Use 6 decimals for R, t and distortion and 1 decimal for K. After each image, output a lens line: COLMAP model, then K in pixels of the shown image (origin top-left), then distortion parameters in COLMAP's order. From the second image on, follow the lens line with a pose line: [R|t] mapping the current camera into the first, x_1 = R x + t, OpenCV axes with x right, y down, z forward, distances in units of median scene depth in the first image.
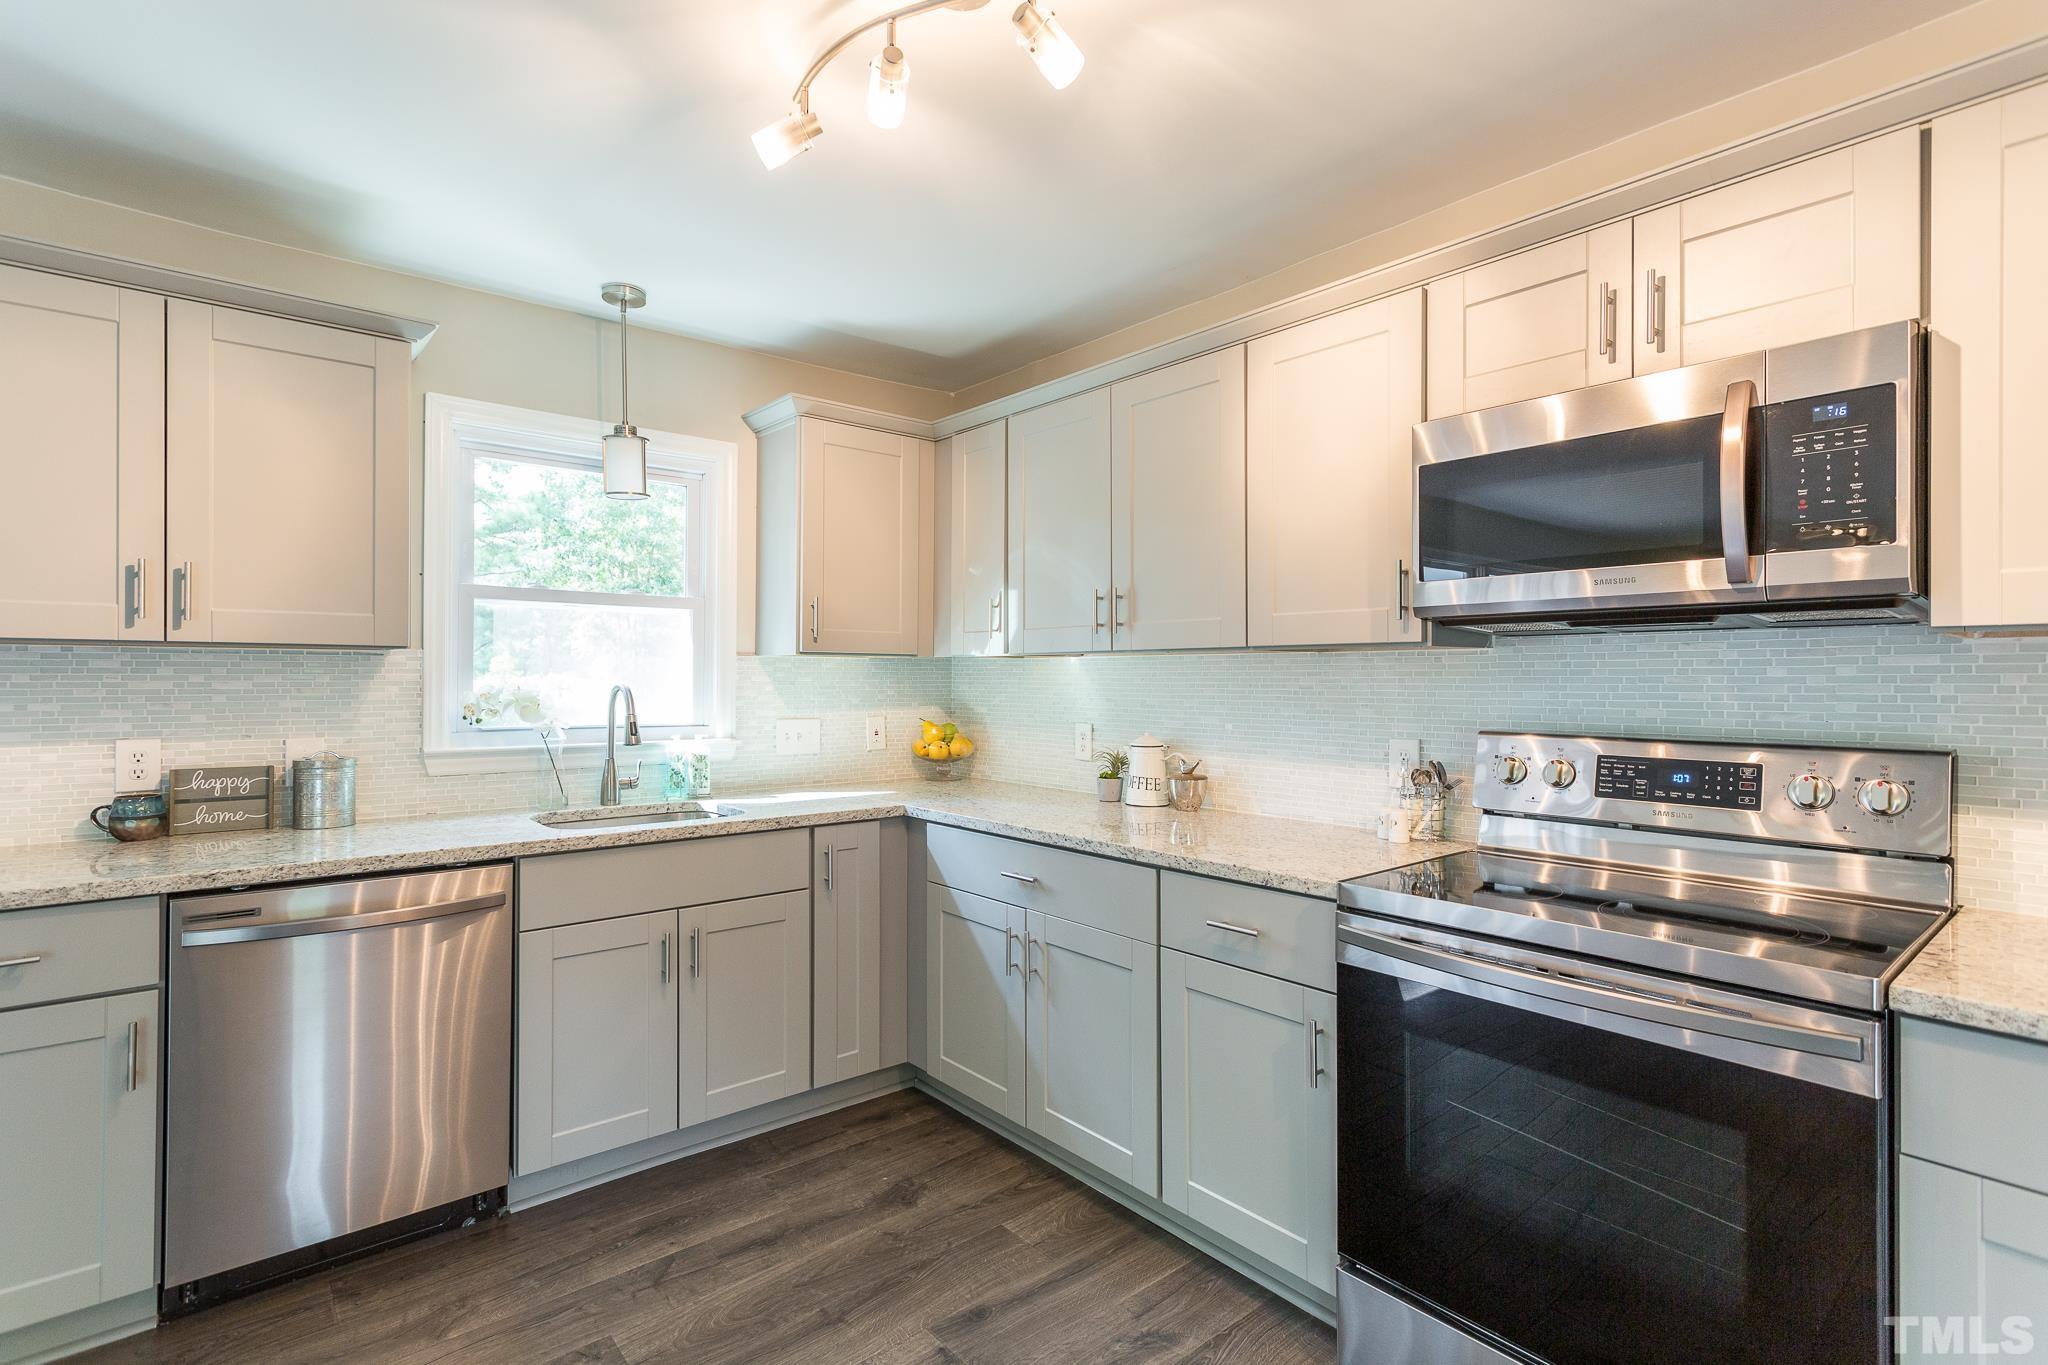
lens RADIAL K [[969.5, 0, 1009.4], [0, 969.5, 677.6], [0, 0, 1]] dist [0.006035, 0.001288]
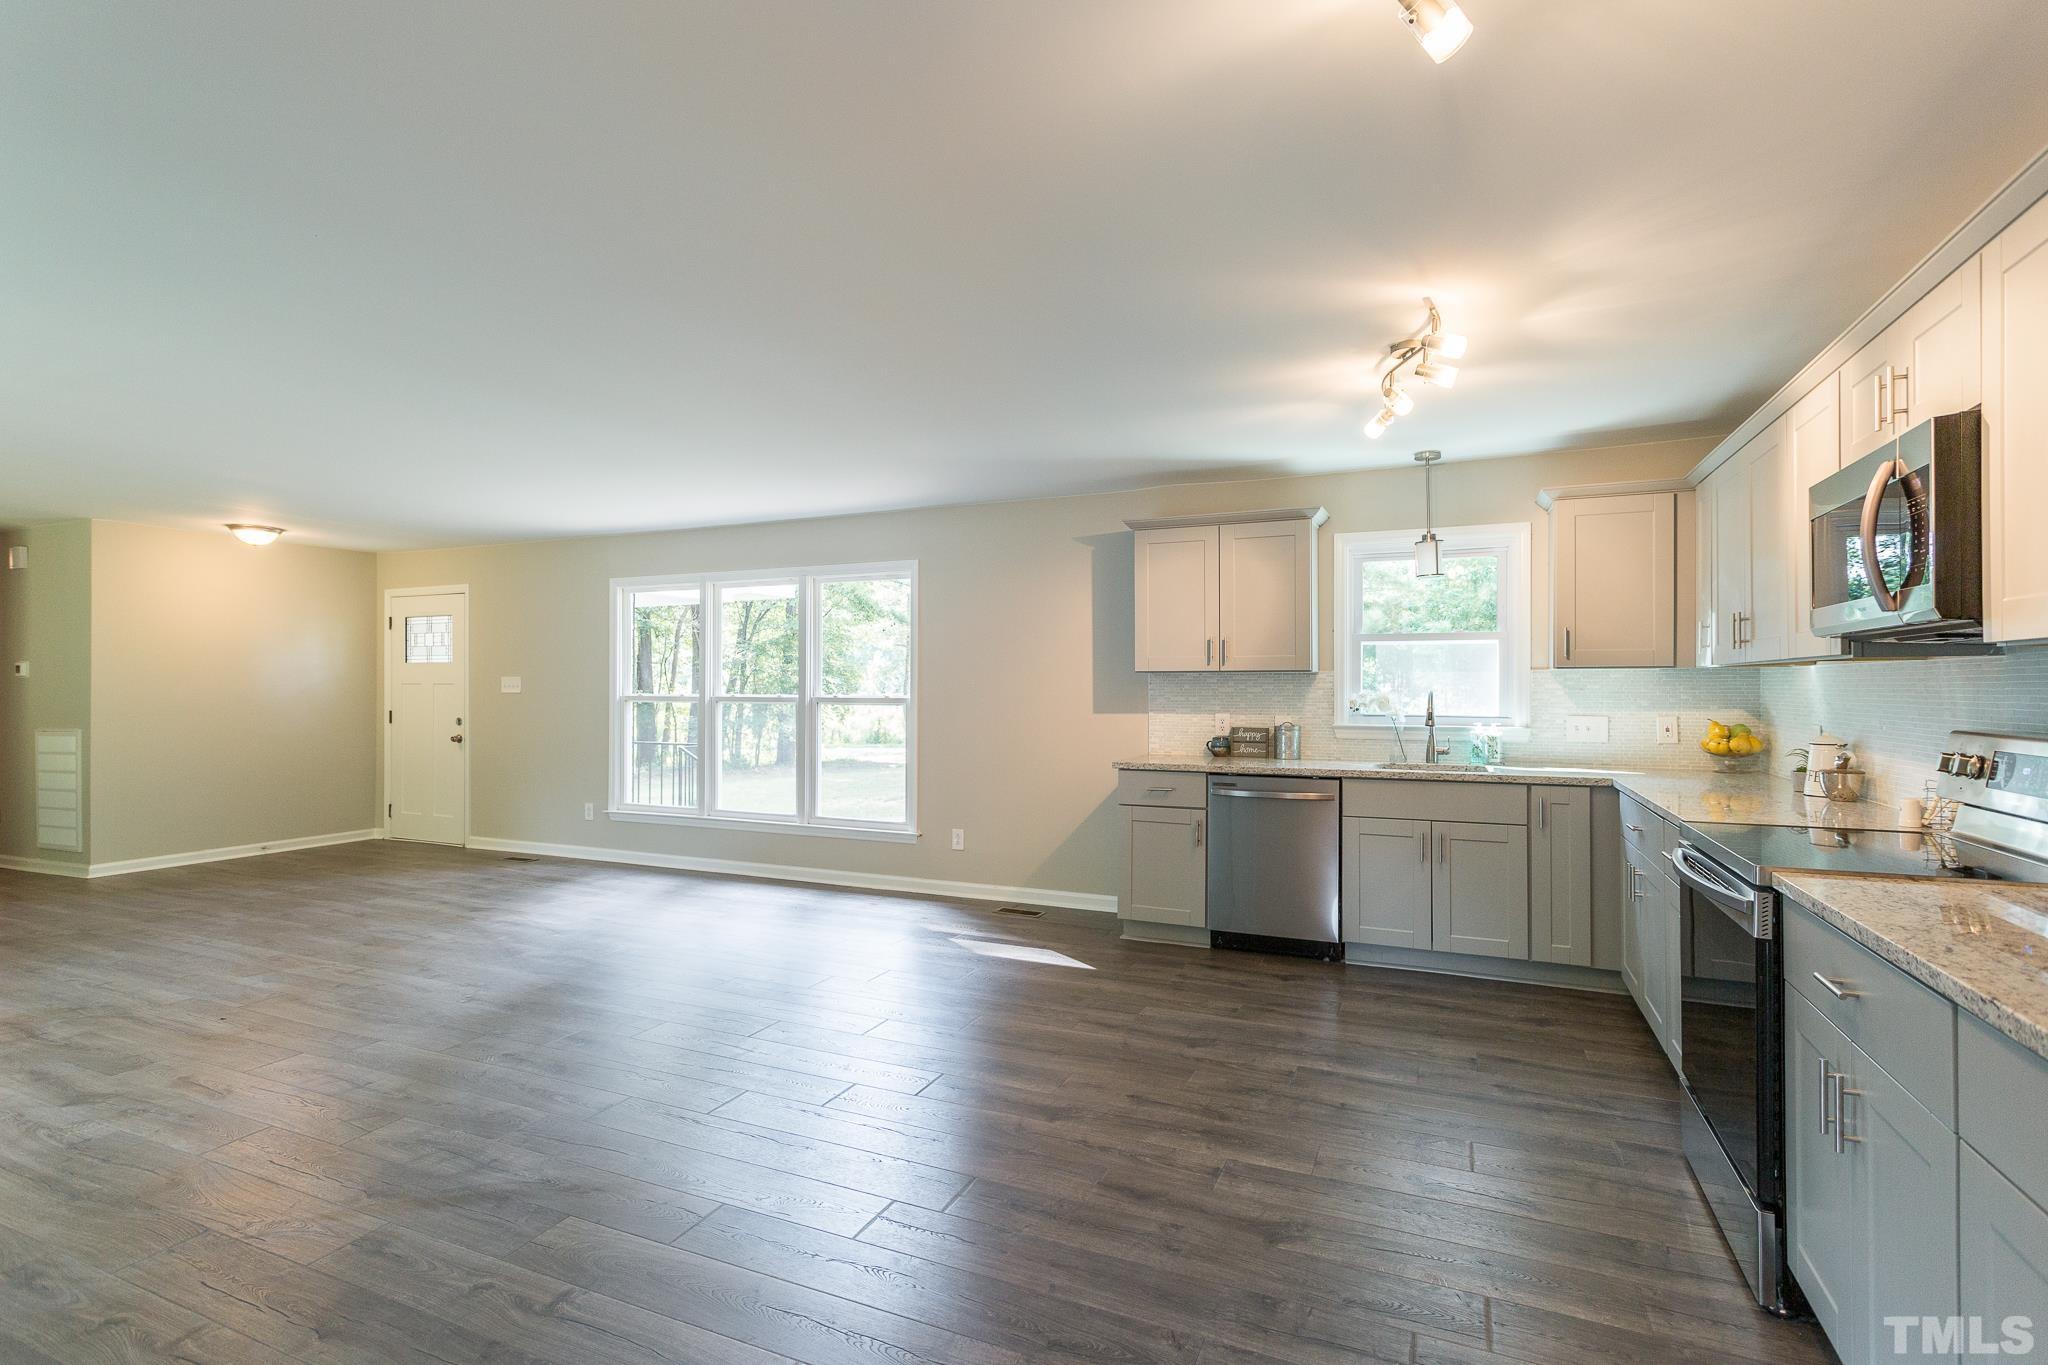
lens RADIAL K [[969.5, 0, 1009.4], [0, 969.5, 677.6], [0, 0, 1]] dist [0.006035, 0.001288]
pose [[0.434675, -0.010458, -0.900527, 0.863568], [0.004338, 0.999945, -0.009519, -0.001032], [0.900577, 0.000231, 0.434697, -0.404936]]
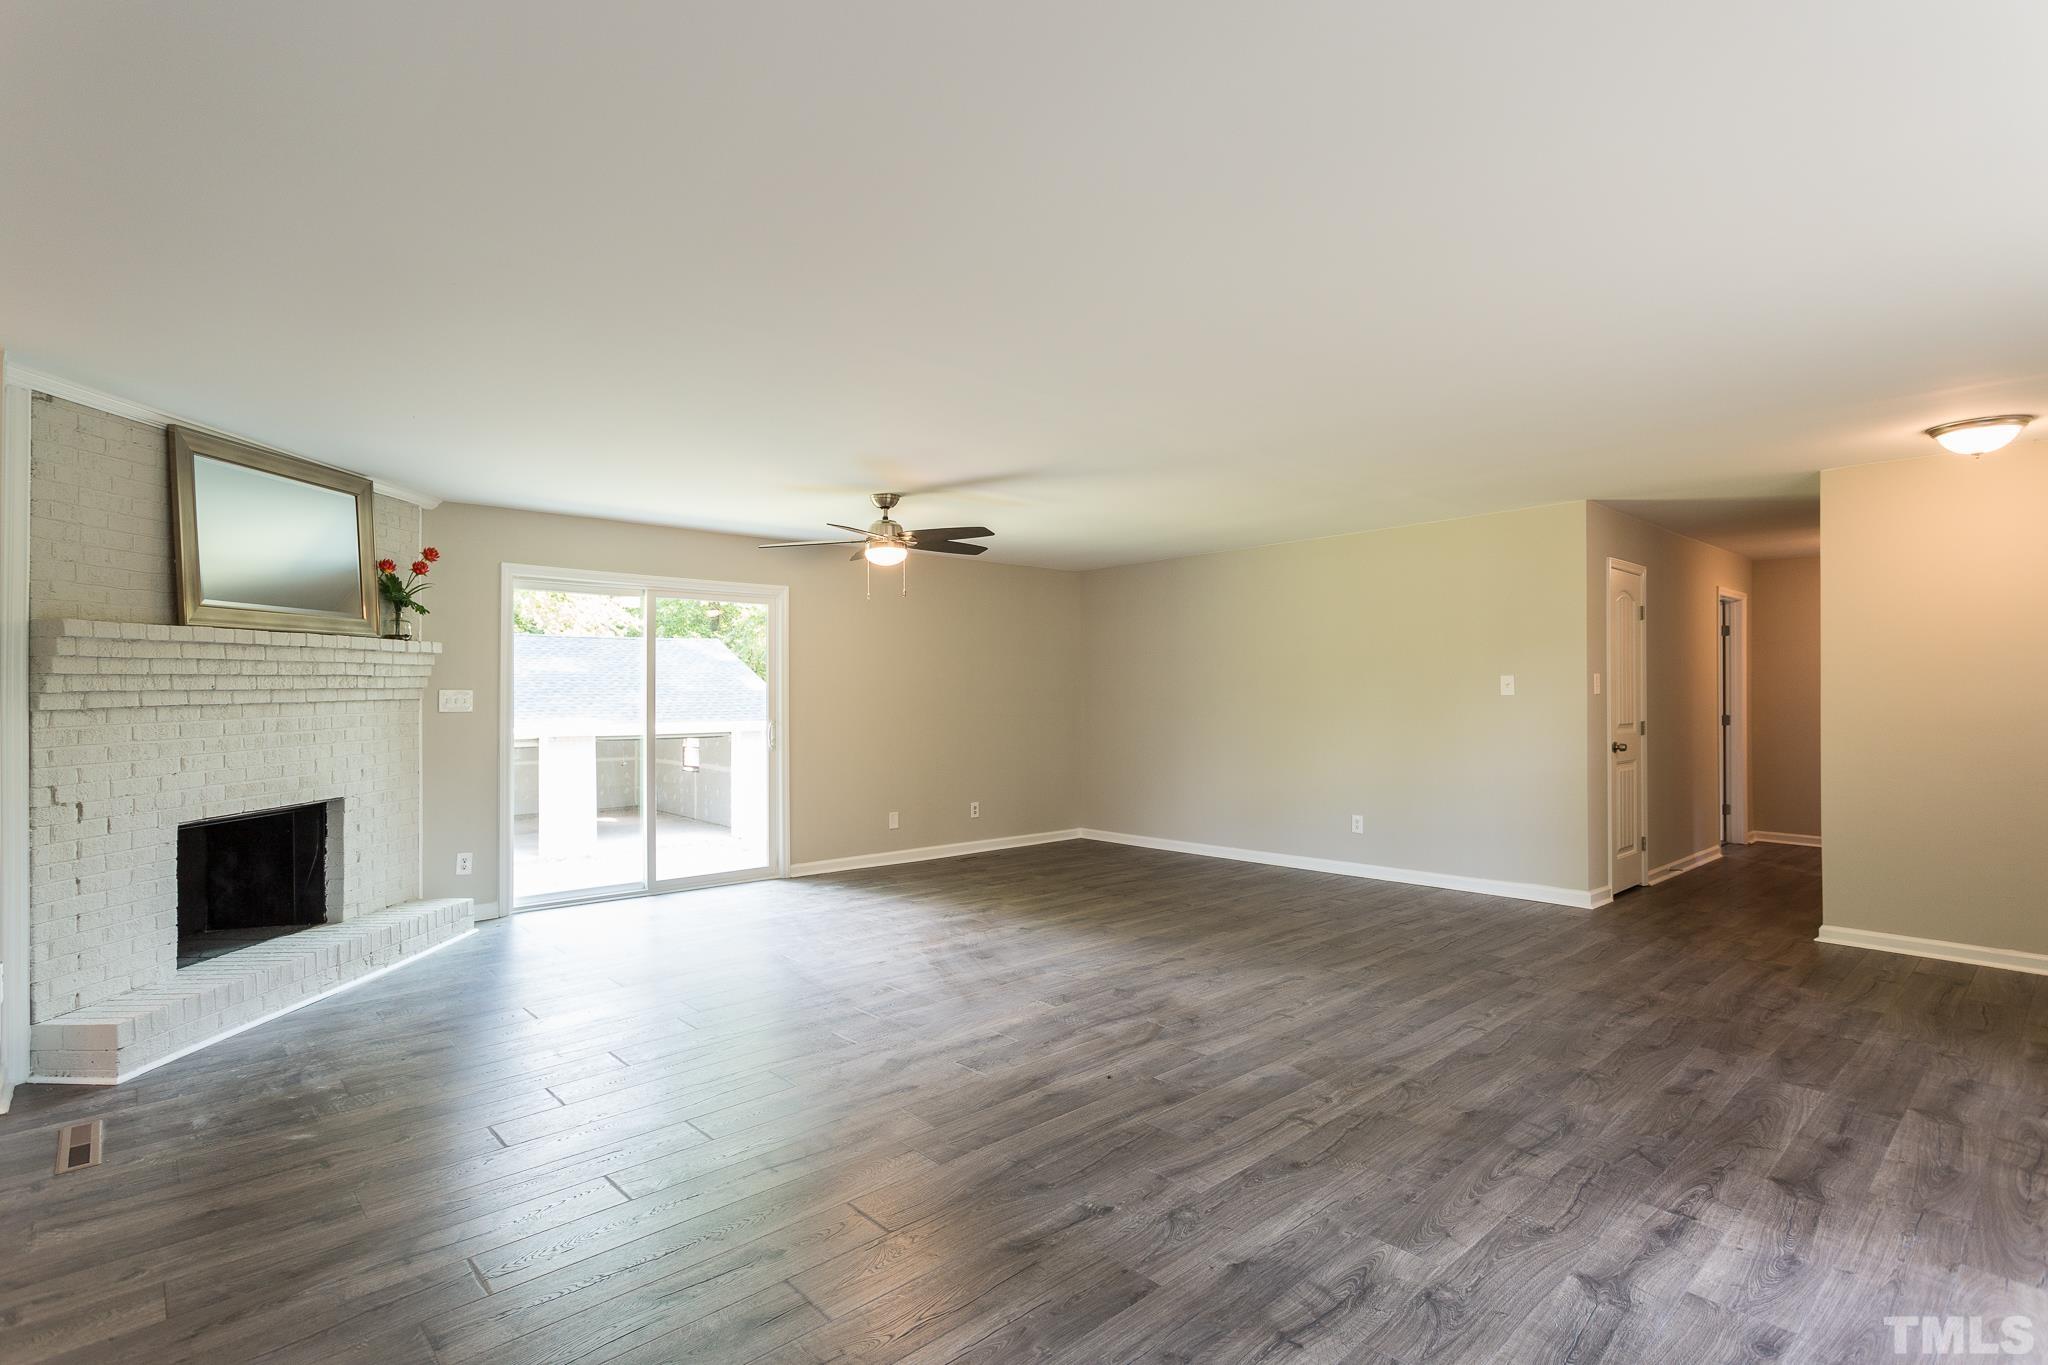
lens RADIAL K [[986.1, 0, 1017.1], [0, 986.1, 694.0], [0, 0, 1]] dist [0.003862, 0.000199]
pose [[-0.999184, 0.004582, -0.040136, -0.825753], [0.004705, 0.999985, -0.002967, -0.004584], [0.040122, -0.003153, -0.999190, 0.461252]]
